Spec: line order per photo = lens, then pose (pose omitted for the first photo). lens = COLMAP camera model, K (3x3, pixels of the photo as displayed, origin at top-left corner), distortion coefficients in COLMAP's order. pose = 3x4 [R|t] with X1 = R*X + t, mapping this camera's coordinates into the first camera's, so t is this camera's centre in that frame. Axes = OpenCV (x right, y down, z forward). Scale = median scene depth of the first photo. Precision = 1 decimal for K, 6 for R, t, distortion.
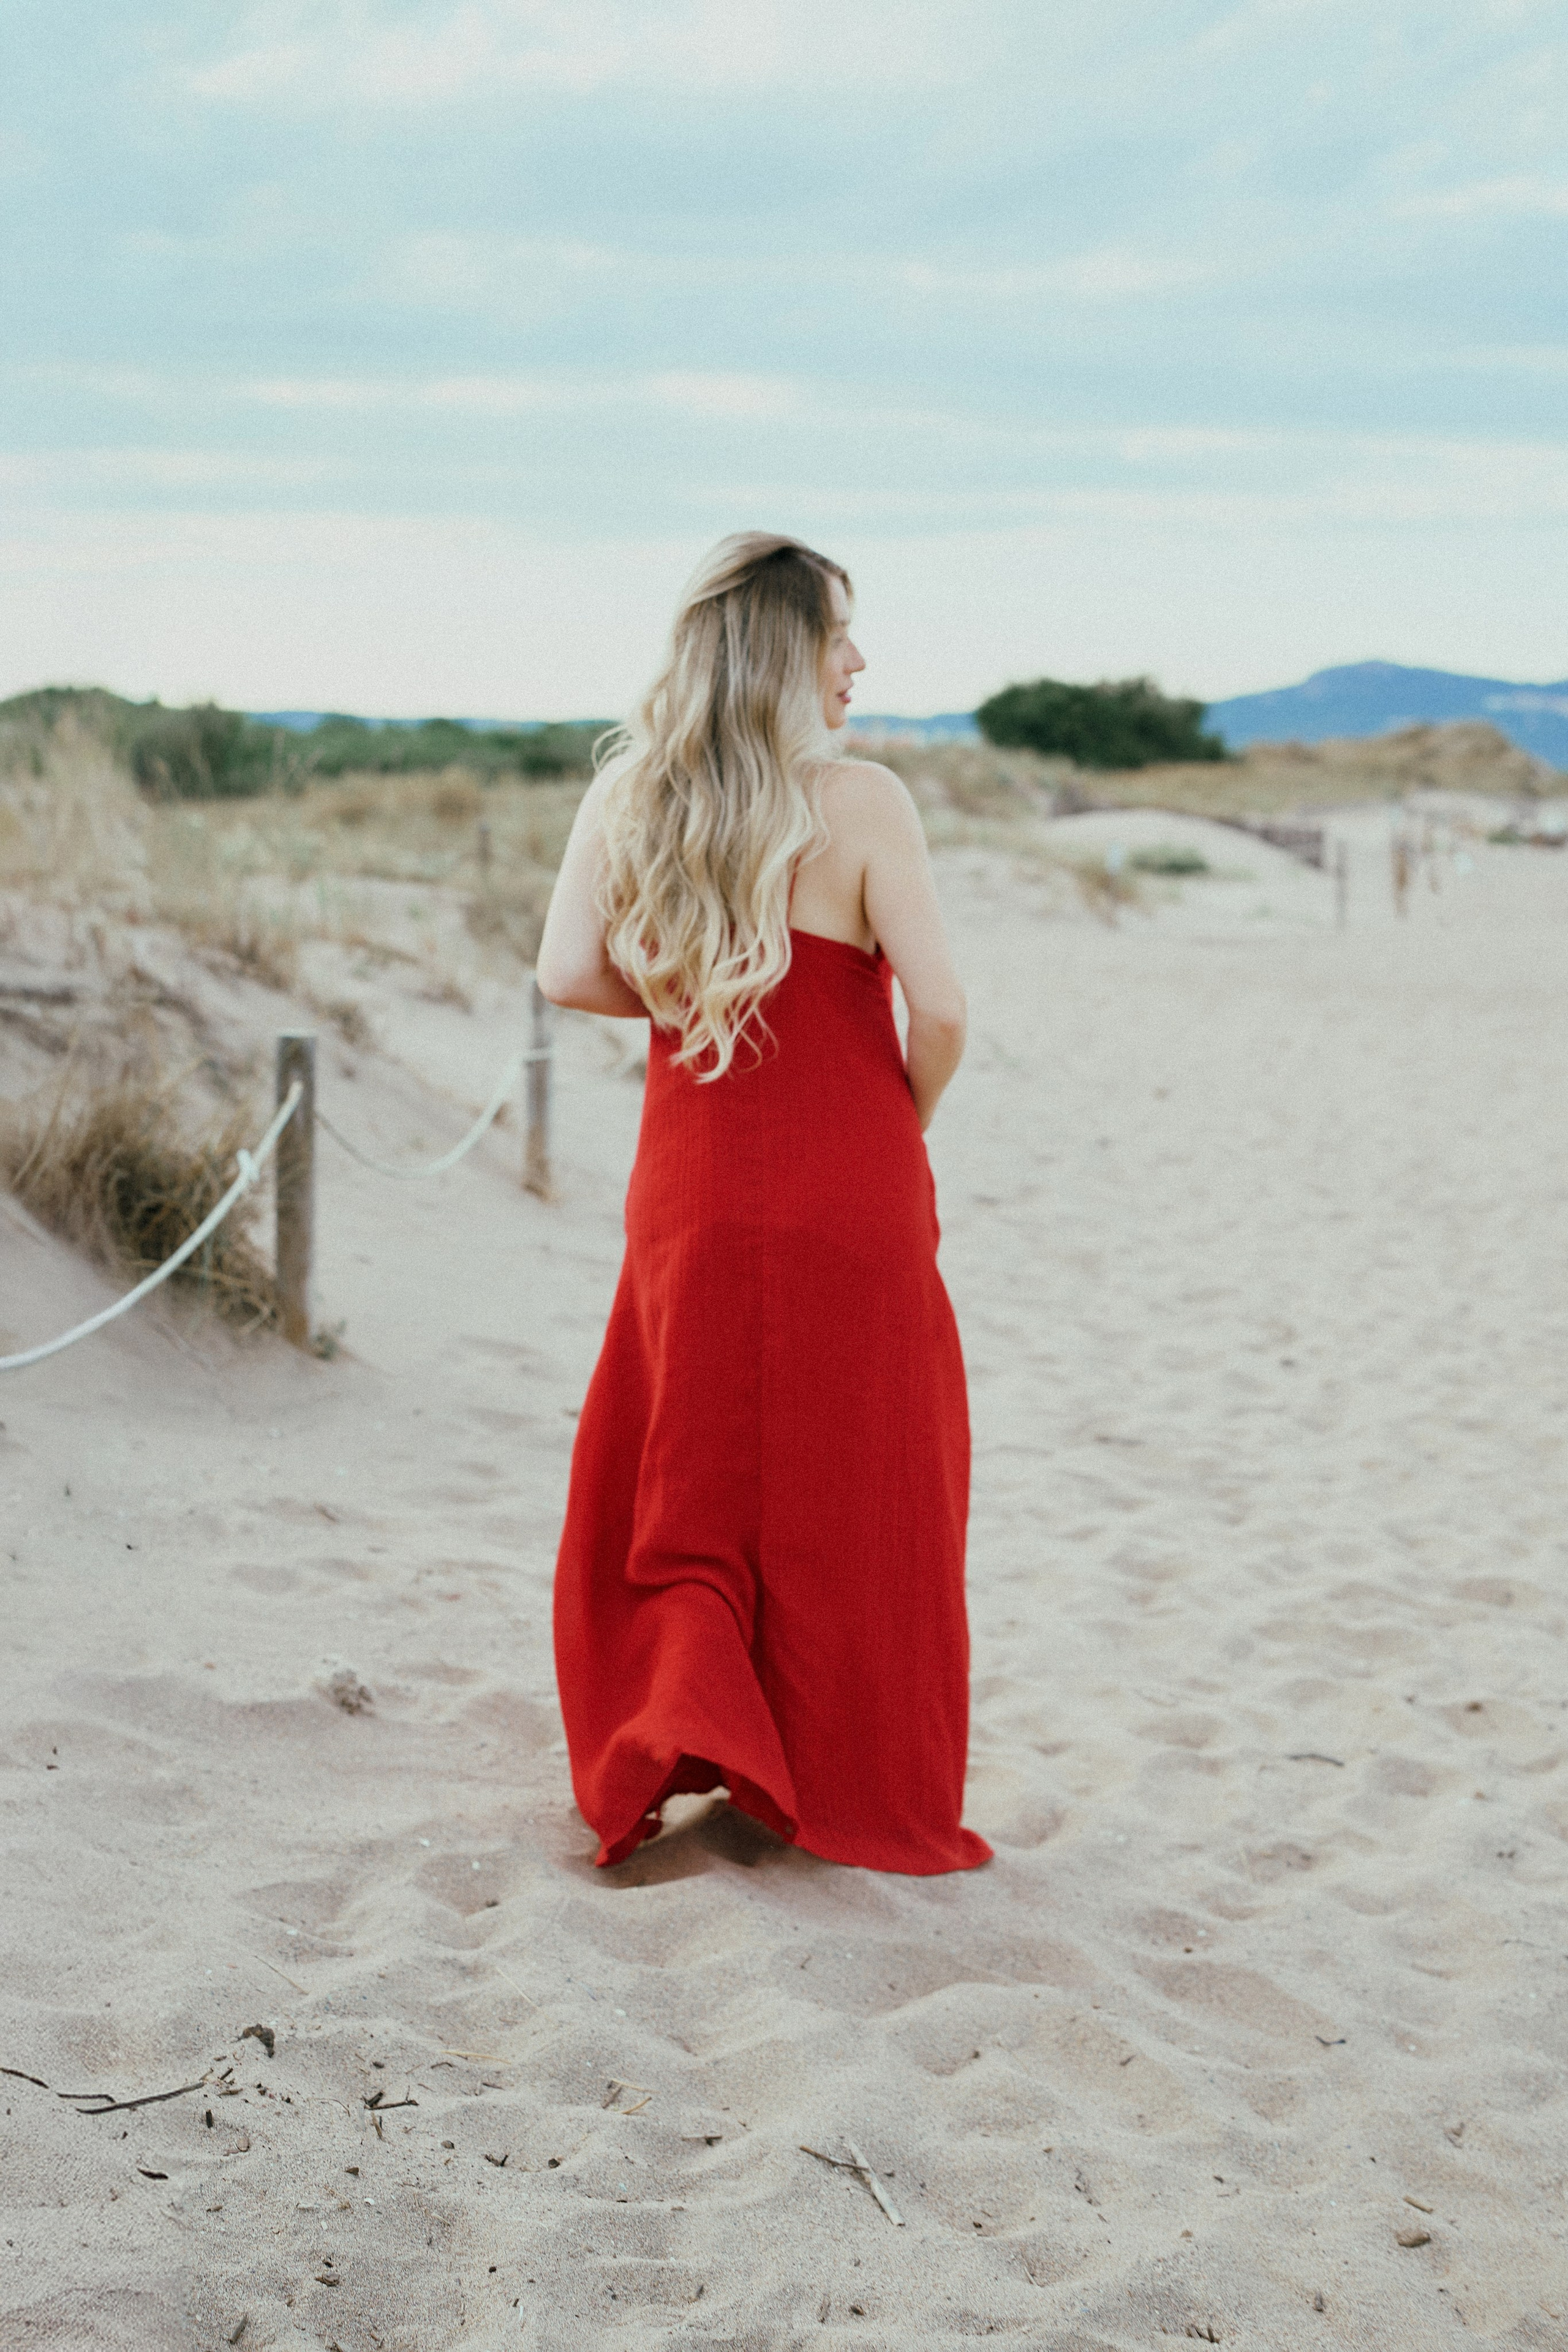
lens RADIAL K [[3518.6, 0, 784.0], [0, 3518.6, 1176.0], [0, 0, 1]] dist [0.002389, -0.111757]
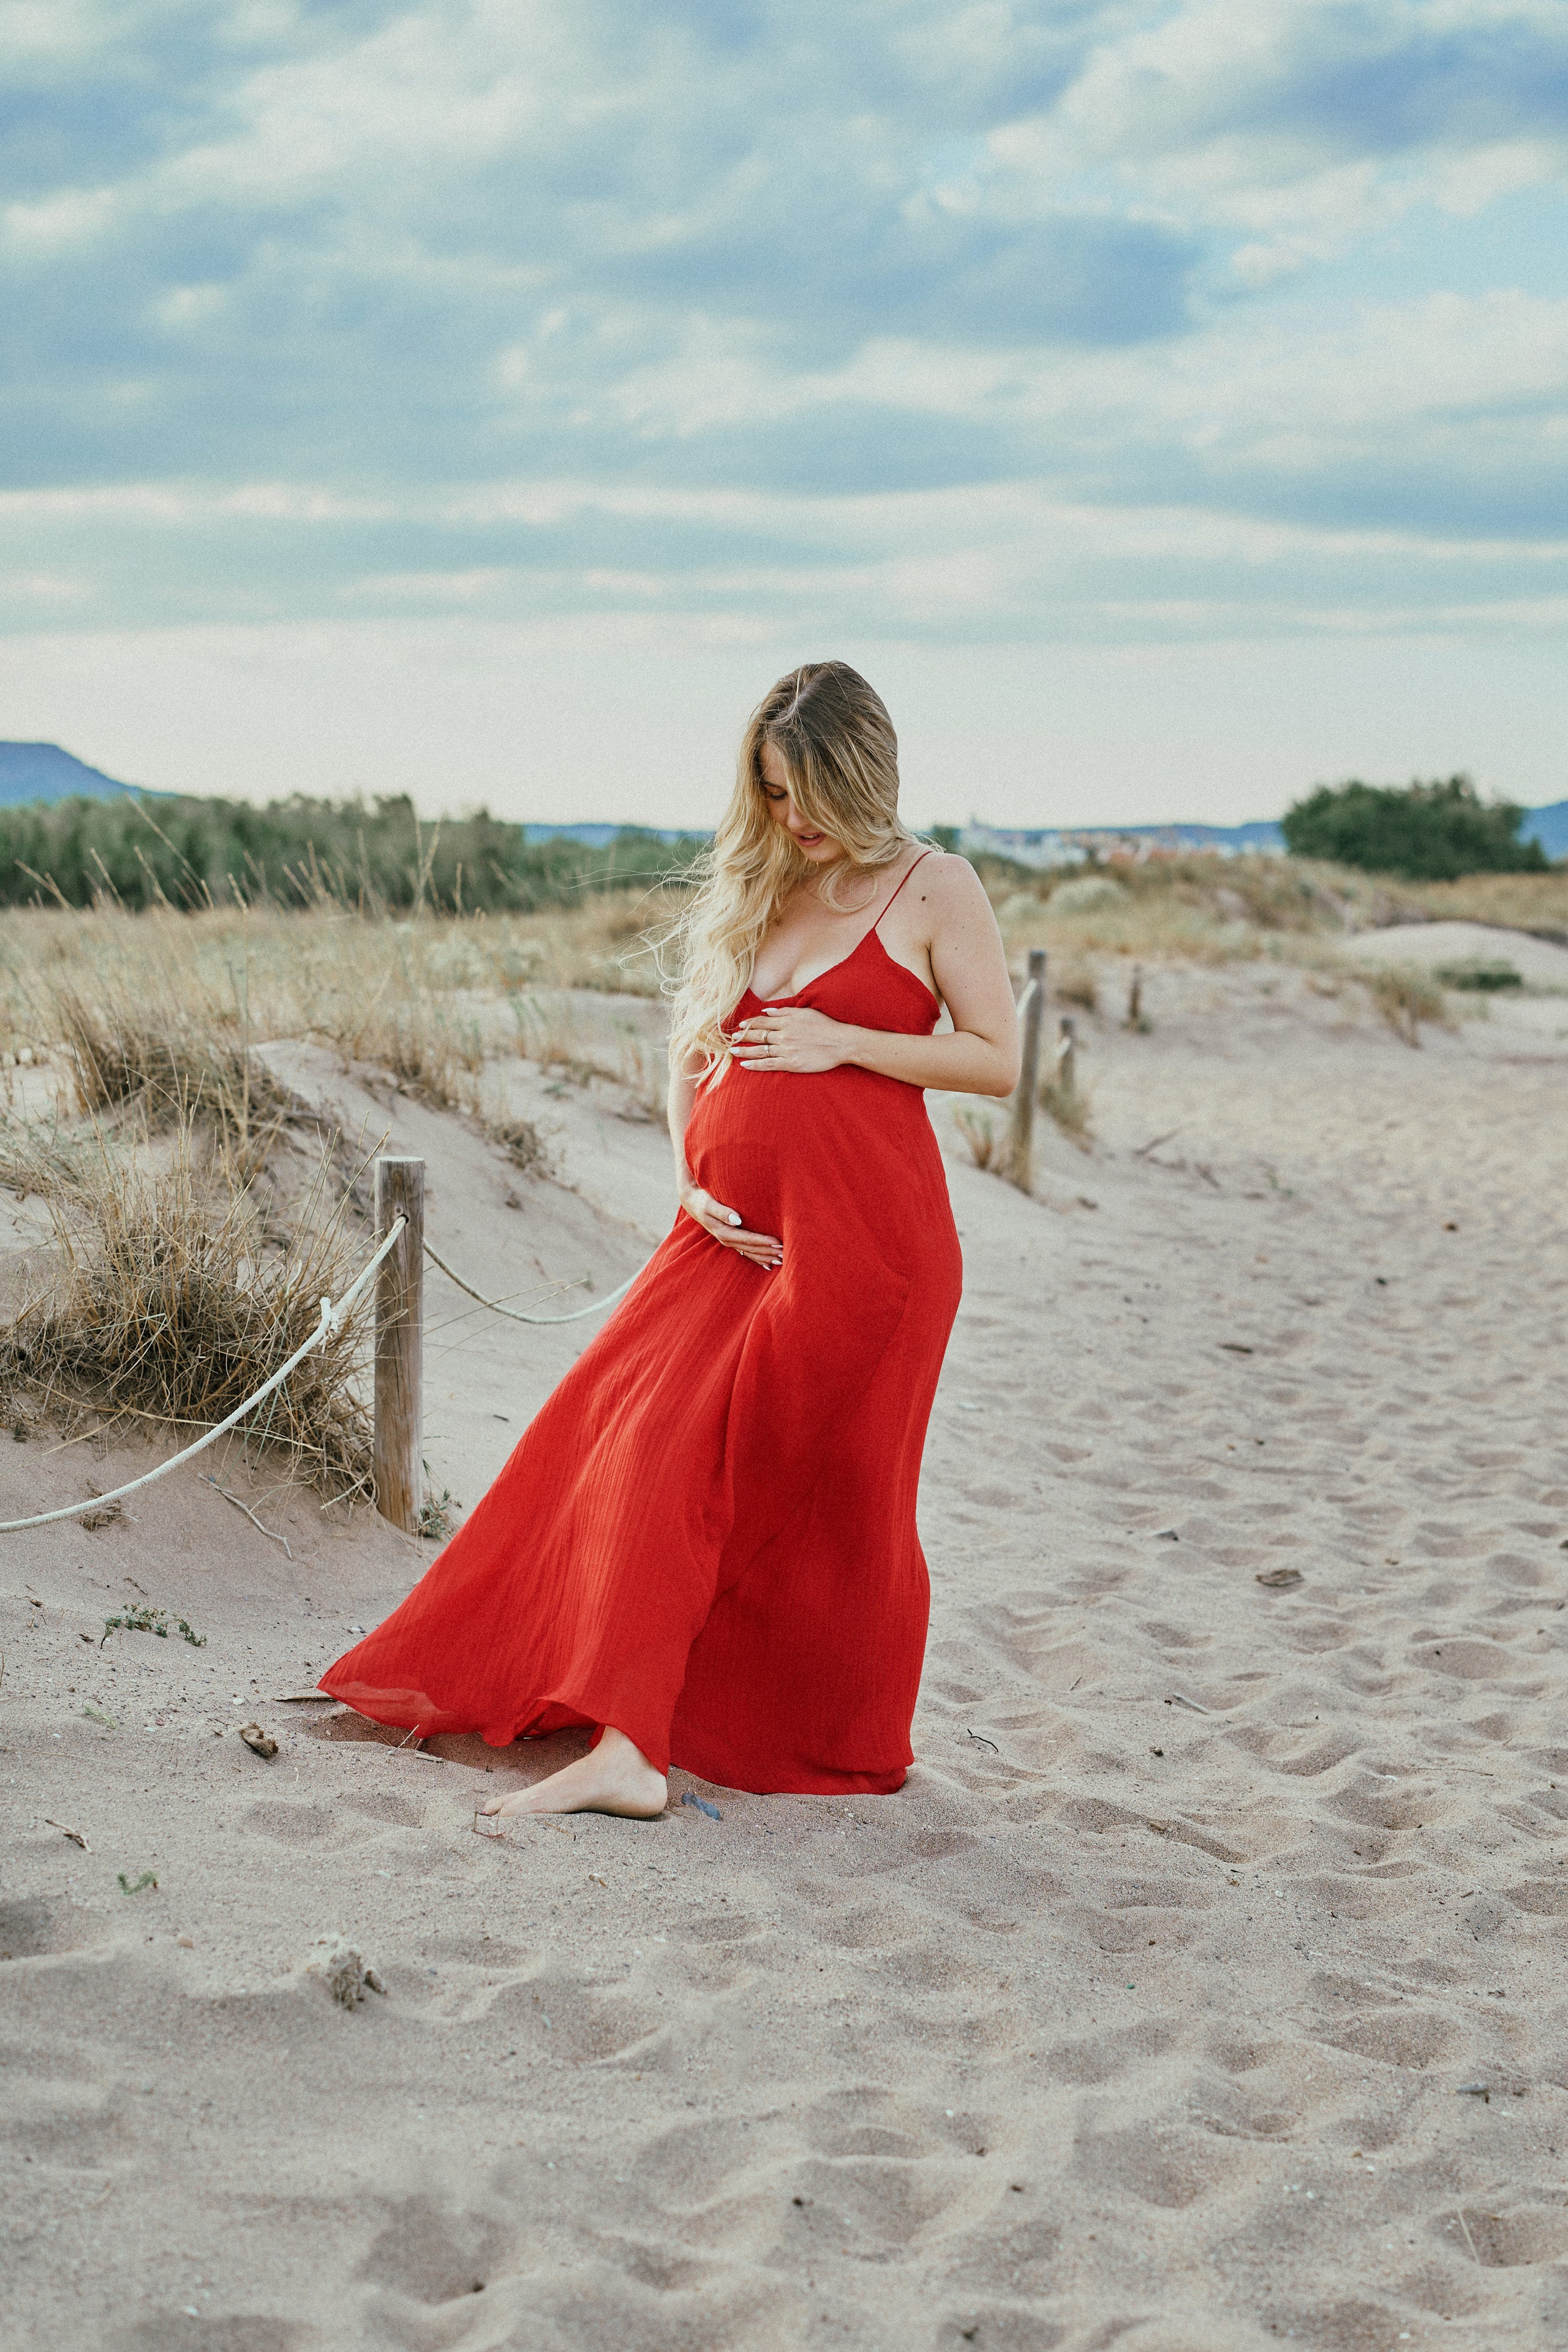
lens RADIAL K [[3518.6, 0, 784.0], [0, 3518.6, 1176.0], [0, 0, 1]] dist [0.002389, -0.111757]
pose [[0.995708, 0.005691, -0.092376, 0.038402], [-0.008729, 0.999433, -0.032511, -0.010406], [0.092138, 0.033178, 0.995193, 0.151364]]
